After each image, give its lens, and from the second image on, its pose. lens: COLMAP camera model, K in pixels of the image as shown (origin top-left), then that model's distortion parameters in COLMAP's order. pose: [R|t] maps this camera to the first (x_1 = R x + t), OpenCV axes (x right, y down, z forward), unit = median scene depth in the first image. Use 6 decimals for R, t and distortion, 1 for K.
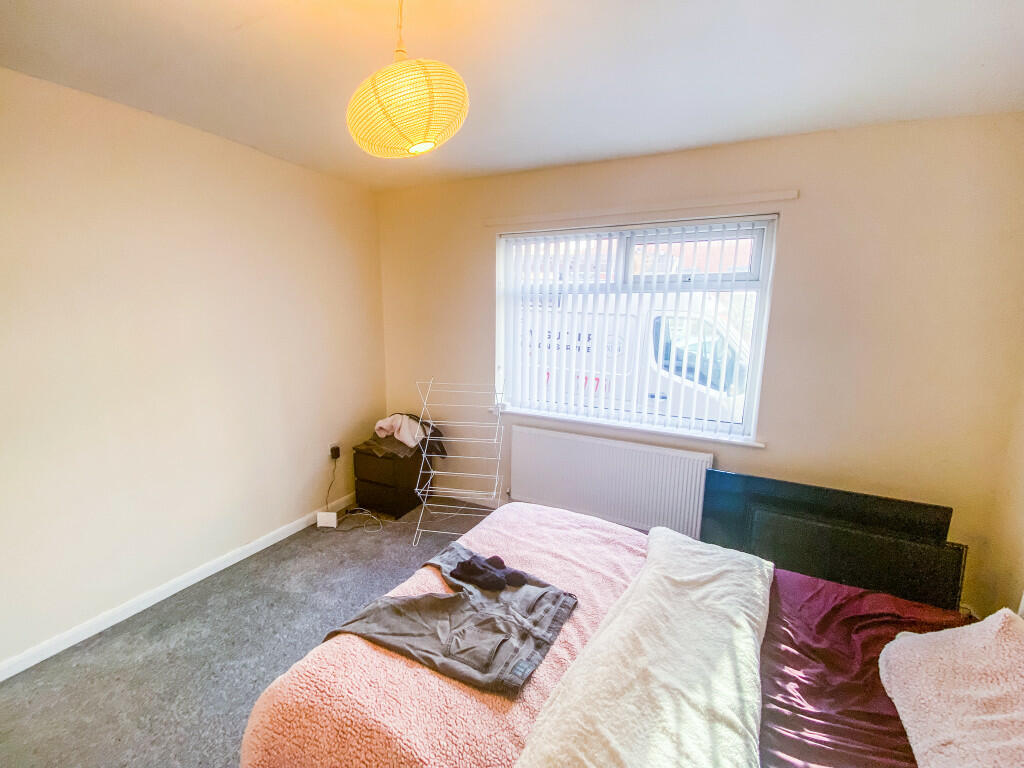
lens RADIAL K [[417.2, 0, 512.5], [0, 417.2, 382.0], [0, 0, 1]] dist [0.025413, -0.021286]
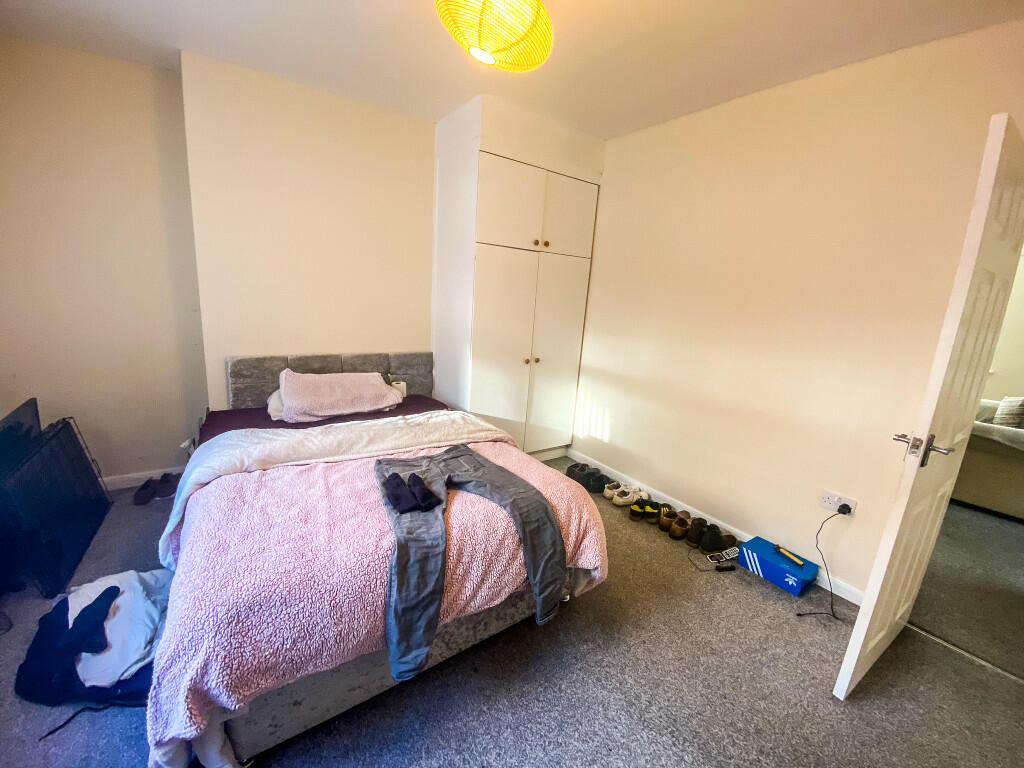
lens RADIAL K [[417.2, 0, 512.5], [0, 417.2, 382.0], [0, 0, 1]] dist [0.025413, -0.021286]
pose [[-0.883957, -0.174054, 0.433965, -0.559331], [-0.007541, 0.933318, 0.358972, -0.139229], [-0.467508, 0.314043, -0.826325, 1.346507]]
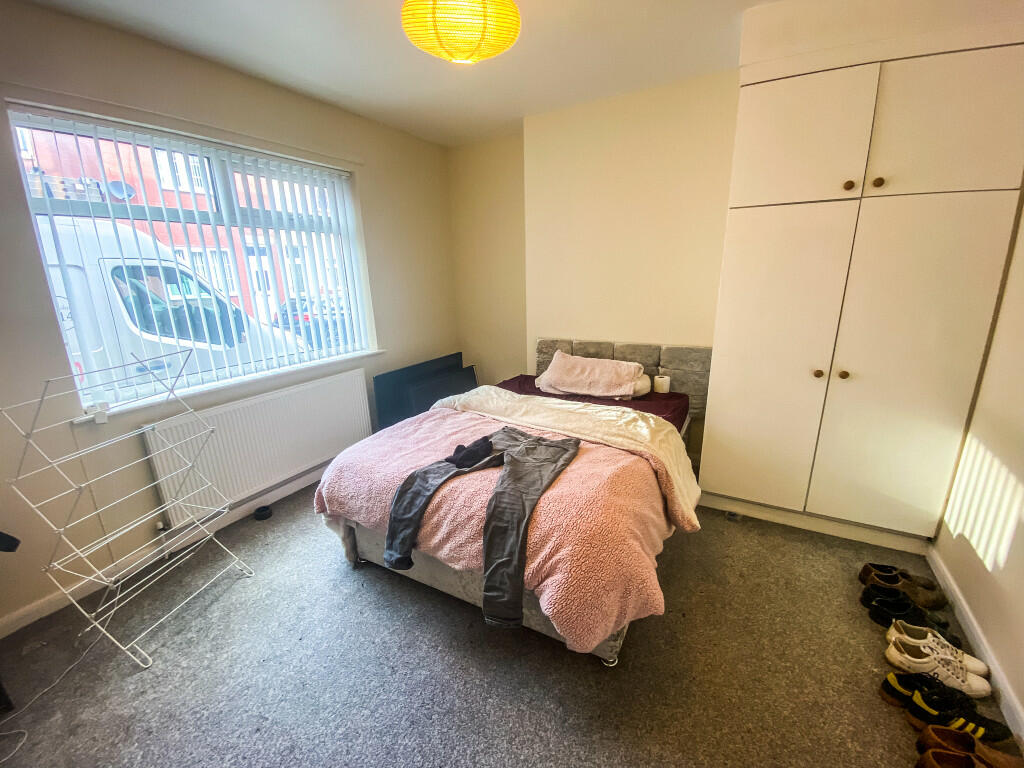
lens RADIAL K [[412.7, 0, 512.0], [0, 412.7, 384.0], [0, 0, 1]] dist [0.024015, -0.023296]
pose [[0.050245, -0.278669, 0.959072, -0.959640], [0.190946, 0.945252, 0.264649, -0.032594], [-0.980314, 0.169833, 0.100705, 0.596555]]
